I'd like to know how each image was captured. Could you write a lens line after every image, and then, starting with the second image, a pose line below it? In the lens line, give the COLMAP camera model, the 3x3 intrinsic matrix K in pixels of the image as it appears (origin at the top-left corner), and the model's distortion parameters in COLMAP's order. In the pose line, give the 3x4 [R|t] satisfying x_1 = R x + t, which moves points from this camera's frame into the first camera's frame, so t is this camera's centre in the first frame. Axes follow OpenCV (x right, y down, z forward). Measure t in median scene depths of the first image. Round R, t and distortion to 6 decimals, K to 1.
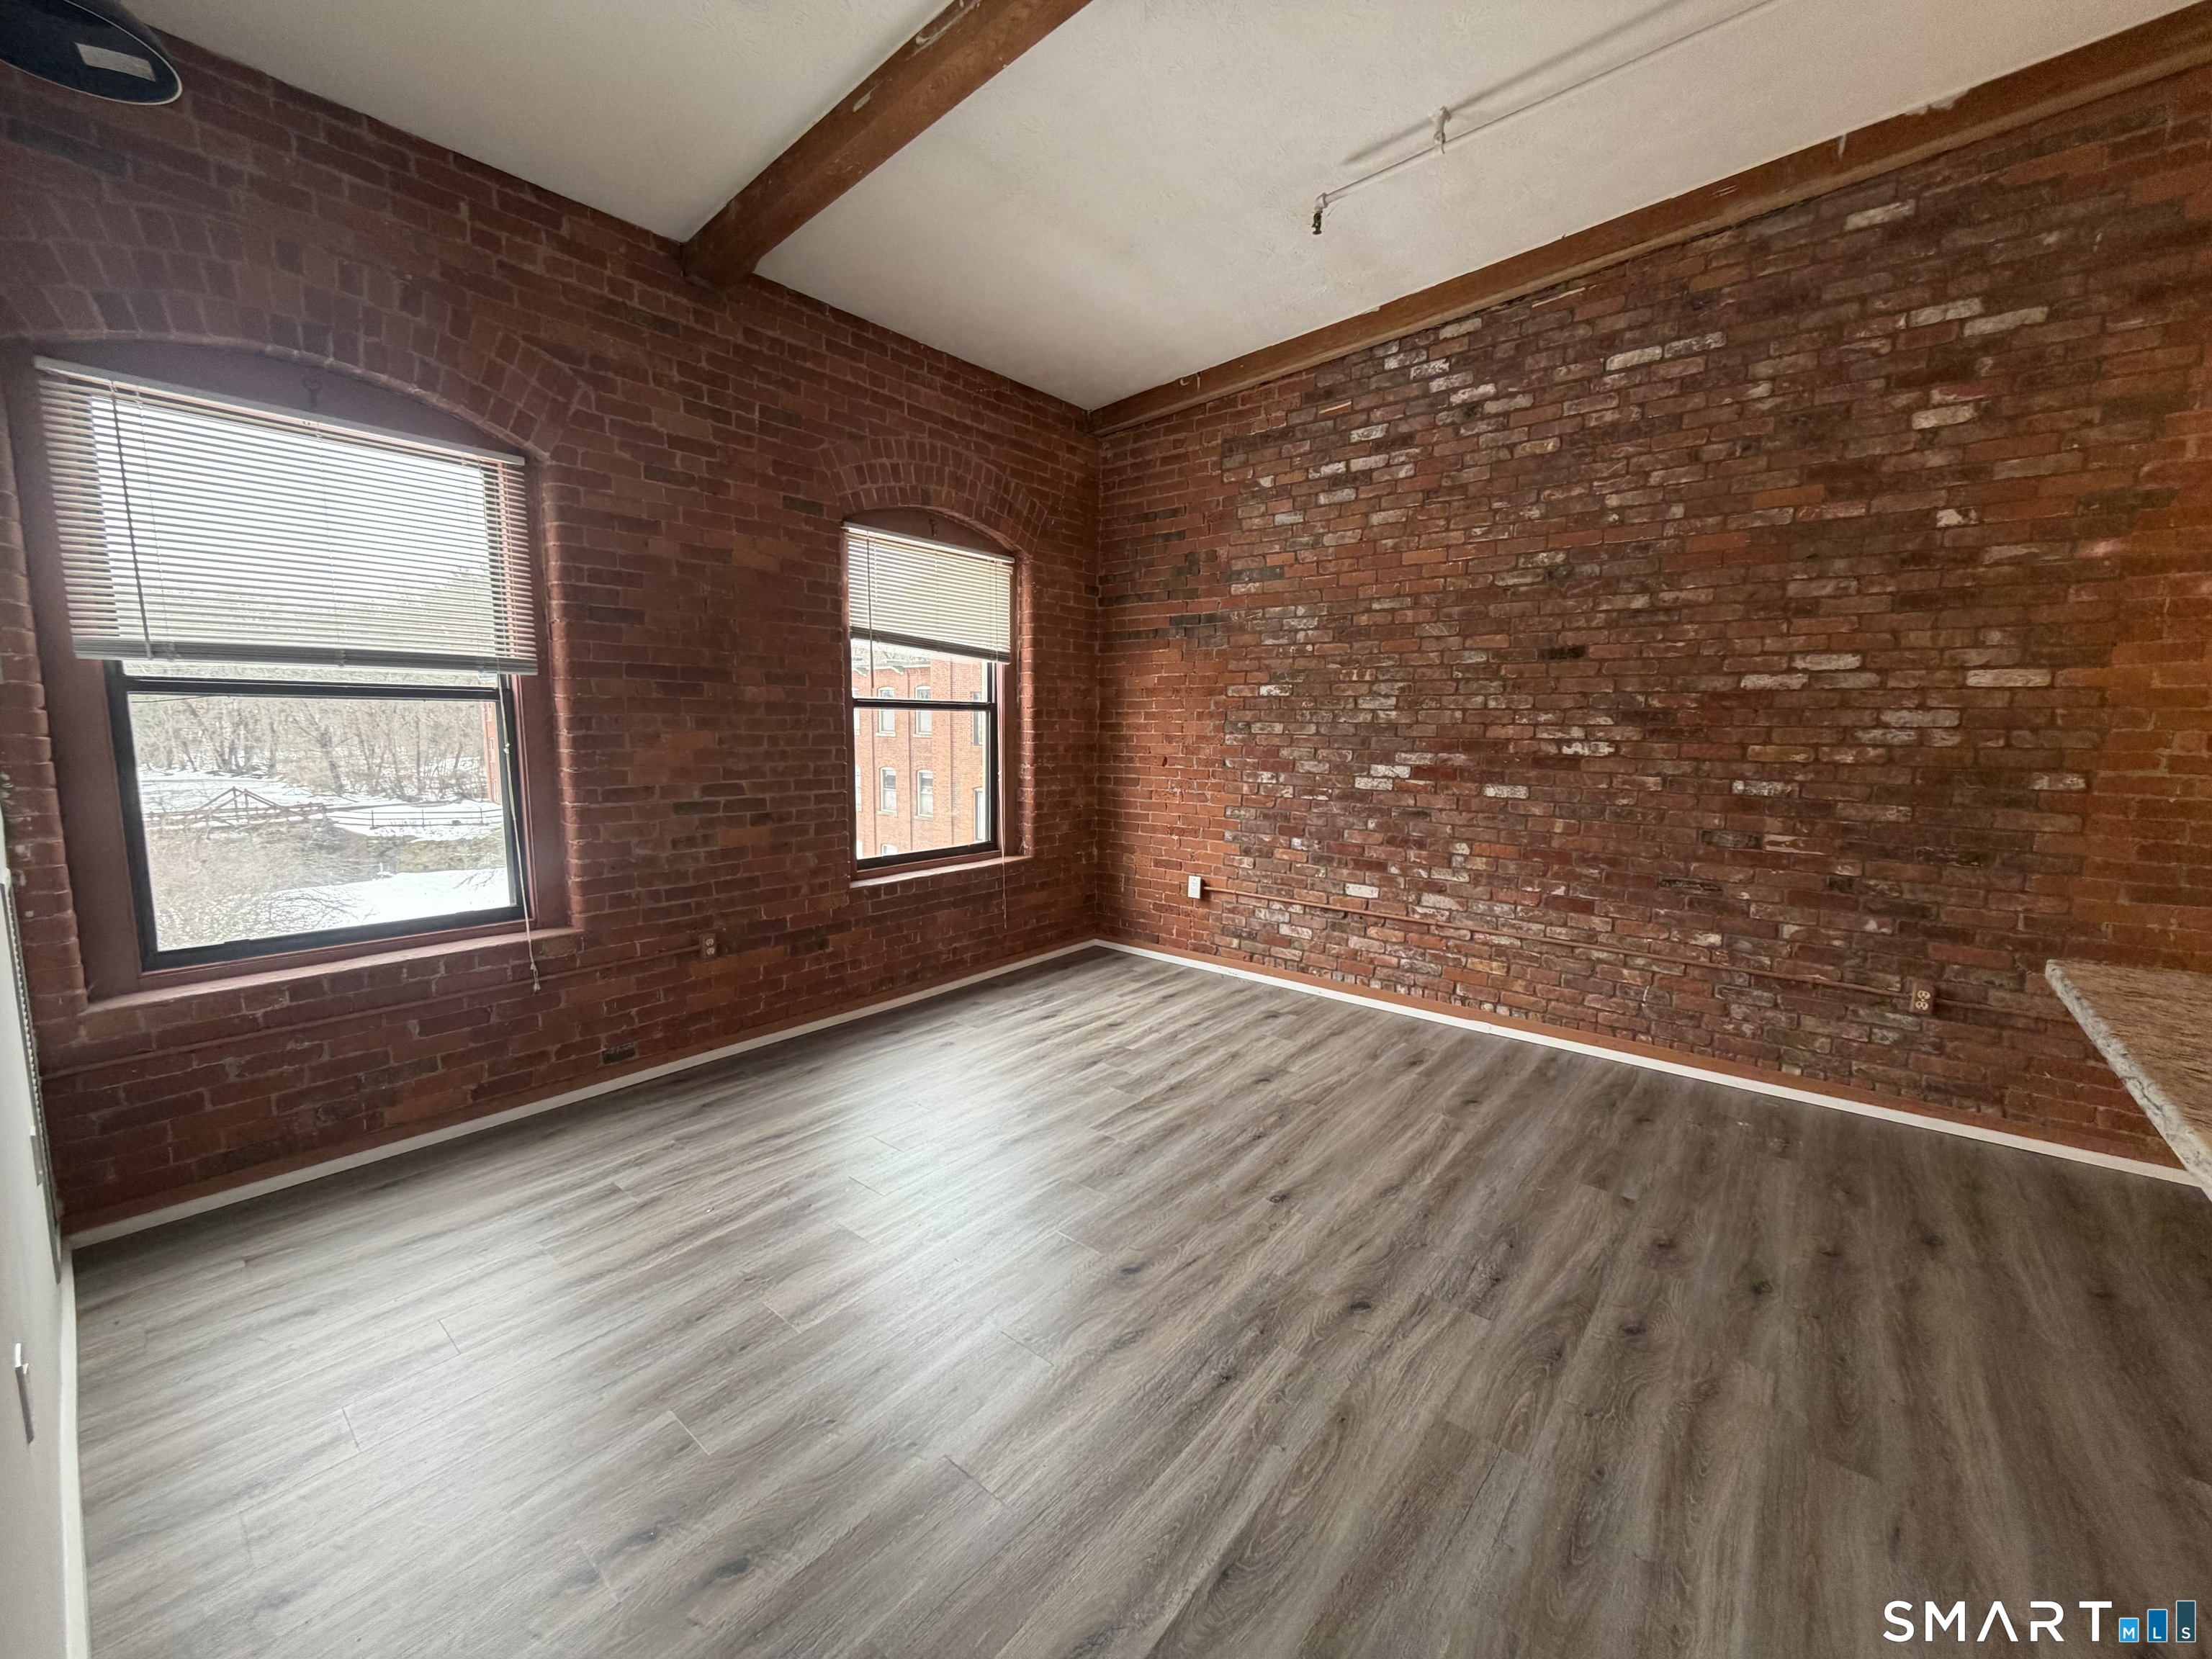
lens RADIAL K [[874.2, 0, 1108.7], [0, 874.2, 829.0], [0, 0, 1]] dist [-0.000183, -0.000065]
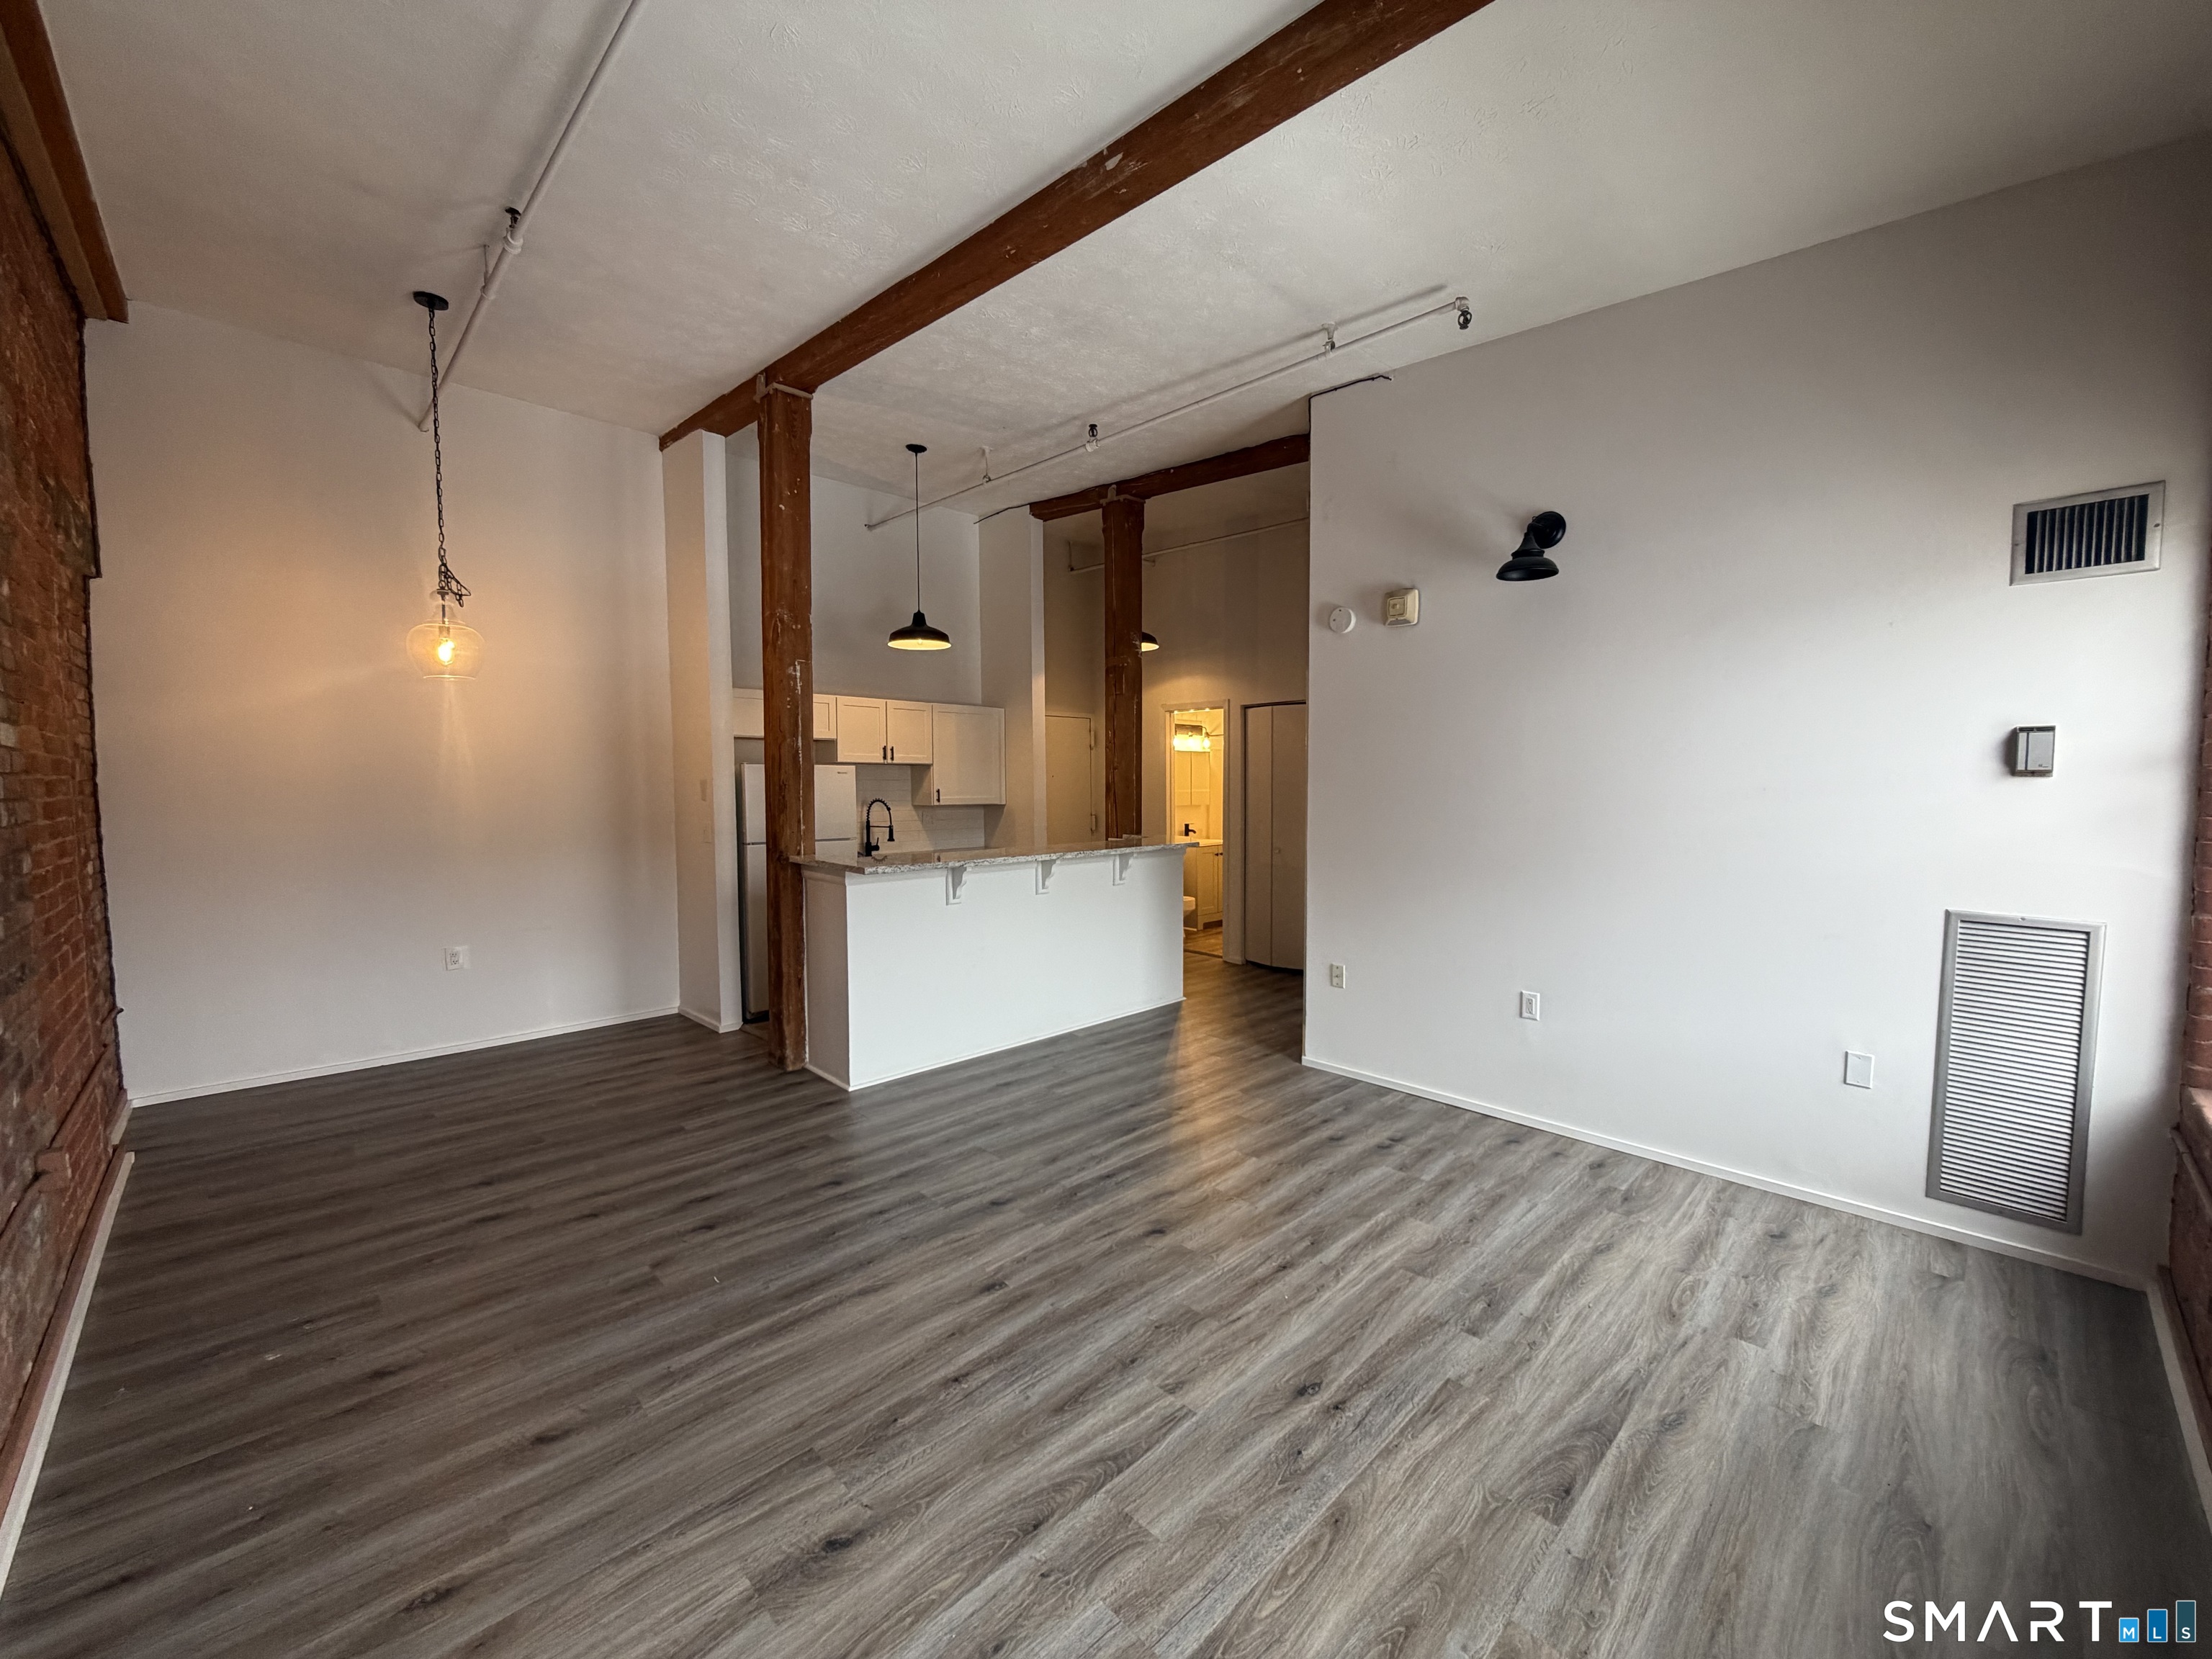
lens RADIAL K [[874.2, 0, 1109.7], [0, 874.2, 831.8], [0, 0, 1]] dist [-0.000183, -0.000065]
pose [[-0.995237, -0.010395, 0.096926, -0.013119], [0.007185, 0.983771, 0.179283, -0.168162], [-0.097216, 0.179125, -0.979011, 1.286878]]
